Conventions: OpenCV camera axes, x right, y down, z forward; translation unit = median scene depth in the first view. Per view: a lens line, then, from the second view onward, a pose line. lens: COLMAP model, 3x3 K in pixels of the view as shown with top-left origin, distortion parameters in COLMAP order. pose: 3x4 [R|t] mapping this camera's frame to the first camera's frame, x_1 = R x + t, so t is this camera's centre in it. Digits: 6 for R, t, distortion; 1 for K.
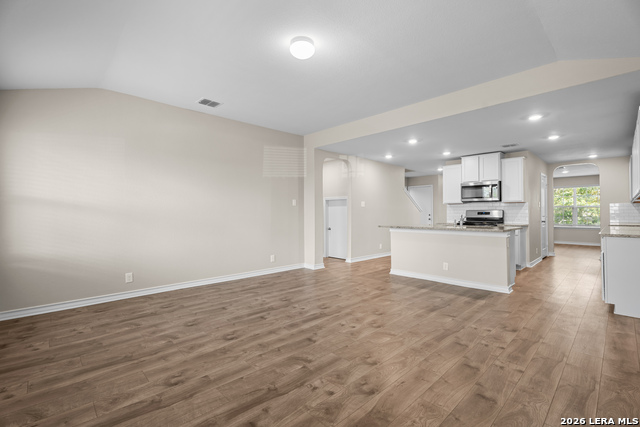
lens RADIAL K [[289.5, 0, 305.6], [0, 289.5, 209.6], [0, 0, 1]] dist [-0.004356, -0.000839]
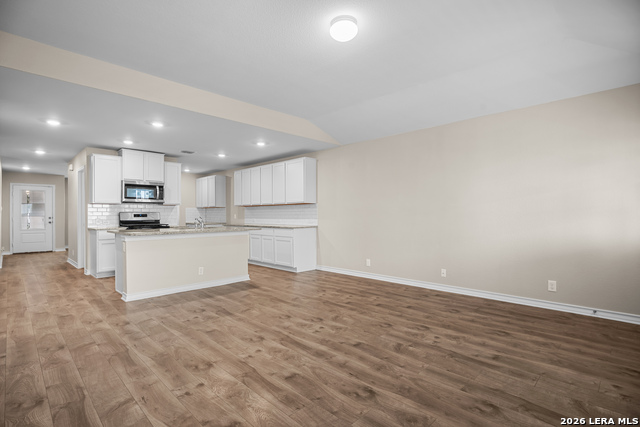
lens RADIAL K [[318.0, 0, 322.5], [0, 318.0, 215.6], [0, 0, 1]] dist [-0.009881, -0.000135]
pose [[-0.066261, -0.000248, 0.997802, -0.939082], [-0.010253, 0.999947, -0.000433, 0.017163], [-0.997750, -0.010259, -0.066260, 1.076905]]
